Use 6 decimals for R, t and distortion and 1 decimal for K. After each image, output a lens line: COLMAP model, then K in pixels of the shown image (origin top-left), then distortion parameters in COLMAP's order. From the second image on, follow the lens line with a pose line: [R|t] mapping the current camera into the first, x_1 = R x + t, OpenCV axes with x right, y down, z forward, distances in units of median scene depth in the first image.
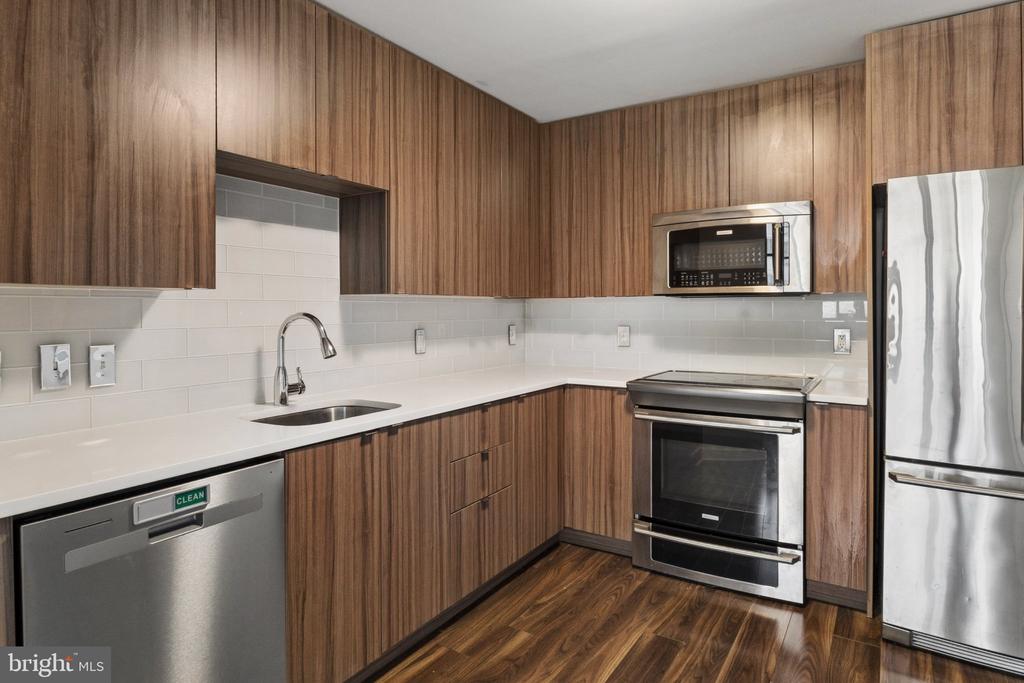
lens RADIAL K [[588.7, 0, 514.0], [0, 588.7, 311.8], [0, 0, 1]] dist [-0.001702, -0.001032]
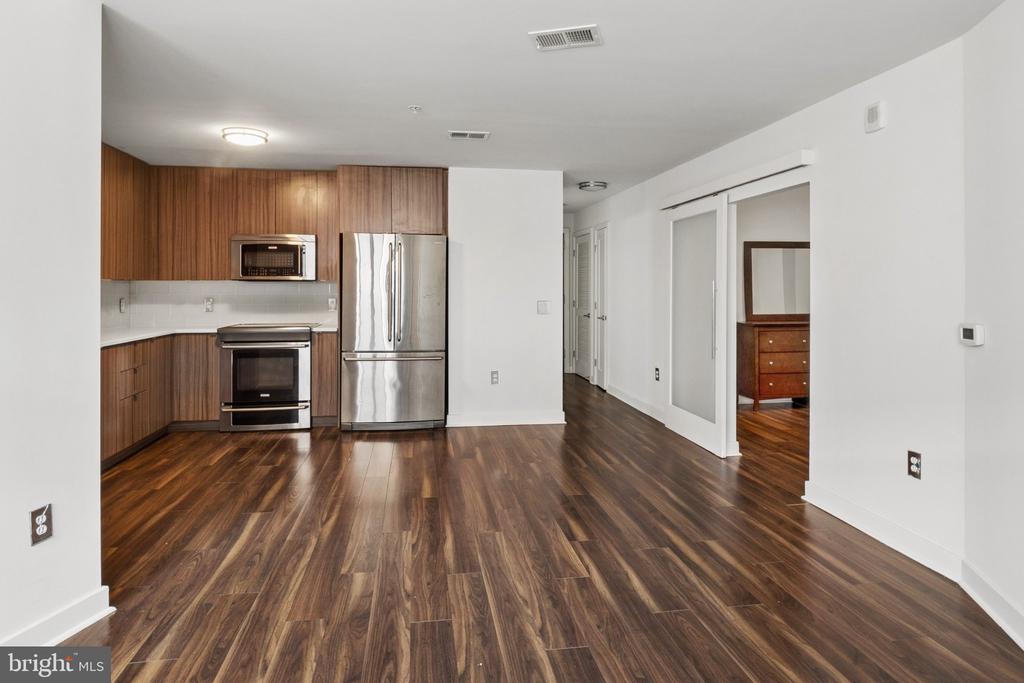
lens RADIAL K [[588.7, 0, 508.5], [0, 588.7, 287.1], [0, 0, 1]] dist [-0.001702, -0.001032]
pose [[0.747467, 0.005695, 0.664274, -0.365488], [-0.000772, 0.999970, -0.007704, 0.006429], [-0.664298, 0.005246, 0.747449, -1.007901]]
